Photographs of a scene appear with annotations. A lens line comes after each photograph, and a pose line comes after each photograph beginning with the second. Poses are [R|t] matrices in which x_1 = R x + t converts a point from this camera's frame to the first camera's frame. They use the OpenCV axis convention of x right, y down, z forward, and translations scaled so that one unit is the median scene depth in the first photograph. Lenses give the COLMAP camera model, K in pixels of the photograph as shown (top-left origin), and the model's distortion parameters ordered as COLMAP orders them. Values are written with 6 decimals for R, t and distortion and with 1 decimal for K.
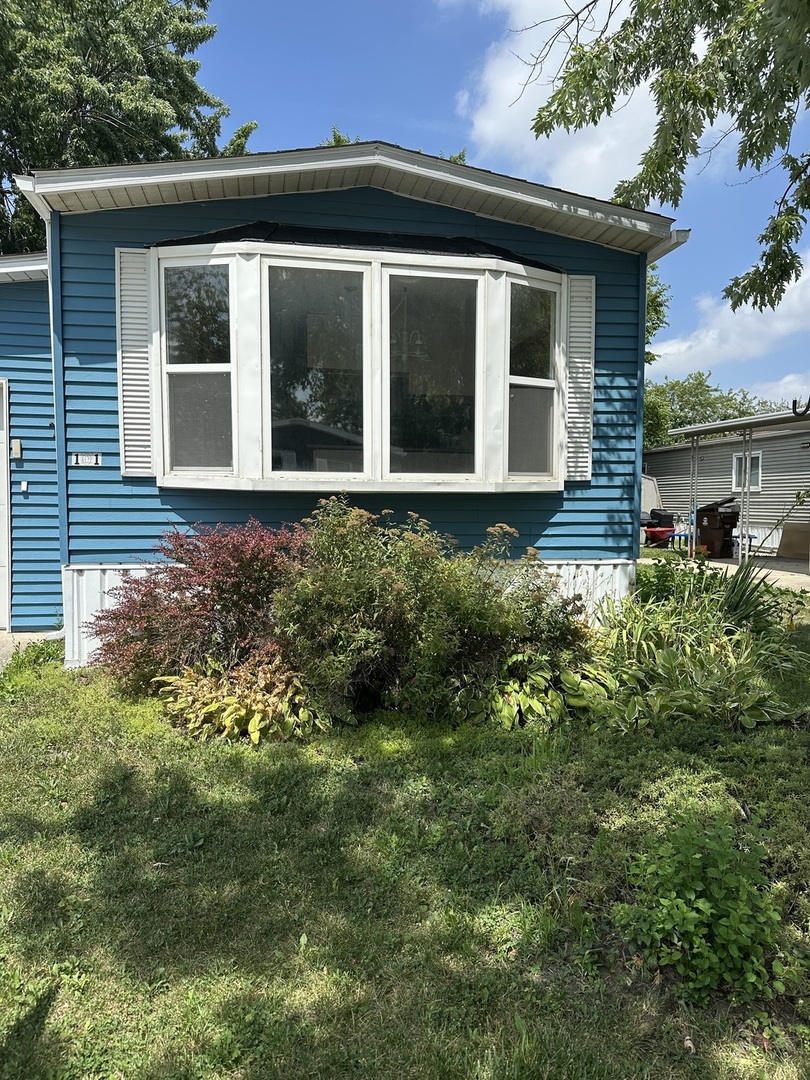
lens RADIAL K [[767.7, 0, 405.0], [0, 767.7, 540.0], [0, 0, 1]] dist [0.122803, -0.117293]
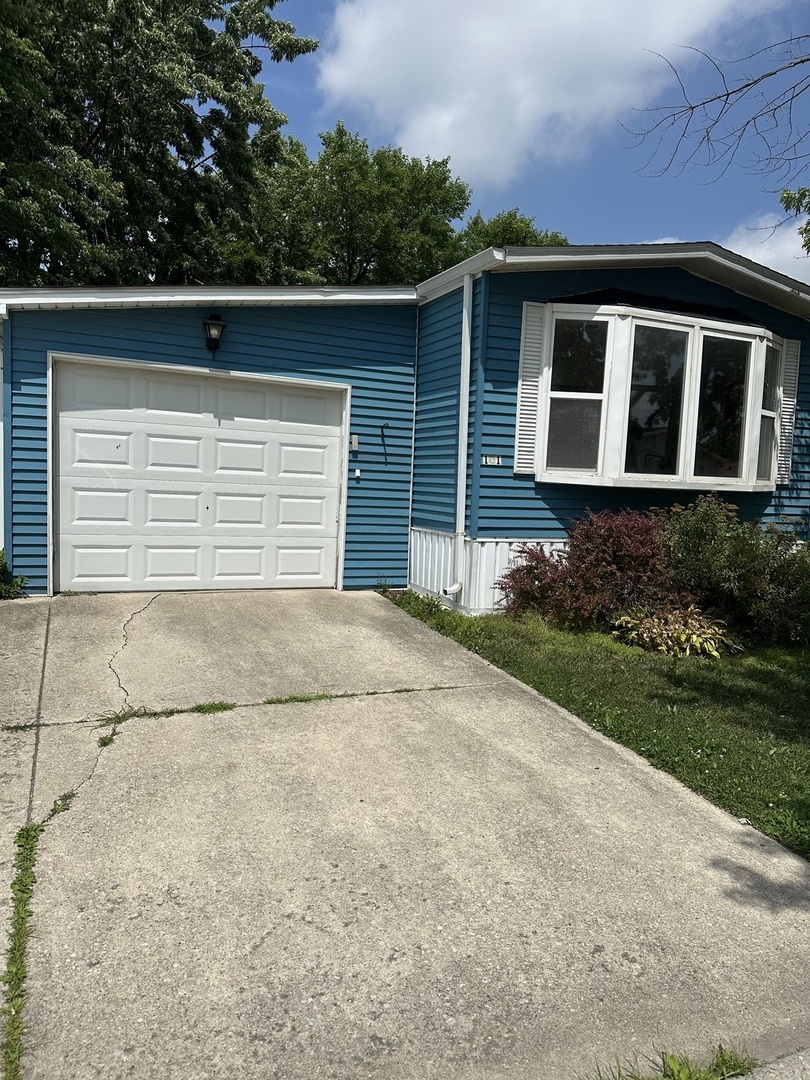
lens RADIAL K [[744.1, 0, 405.0], [0, 744.1, 540.0], [0, 0, 1]] dist [0.181931, -0.106824]
pose [[0.960069, 0.014954, 0.279364, -0.906197], [-0.025182, 0.999136, 0.033059, -0.004331], [-0.278629, -0.038774, 0.959616, -0.194809]]
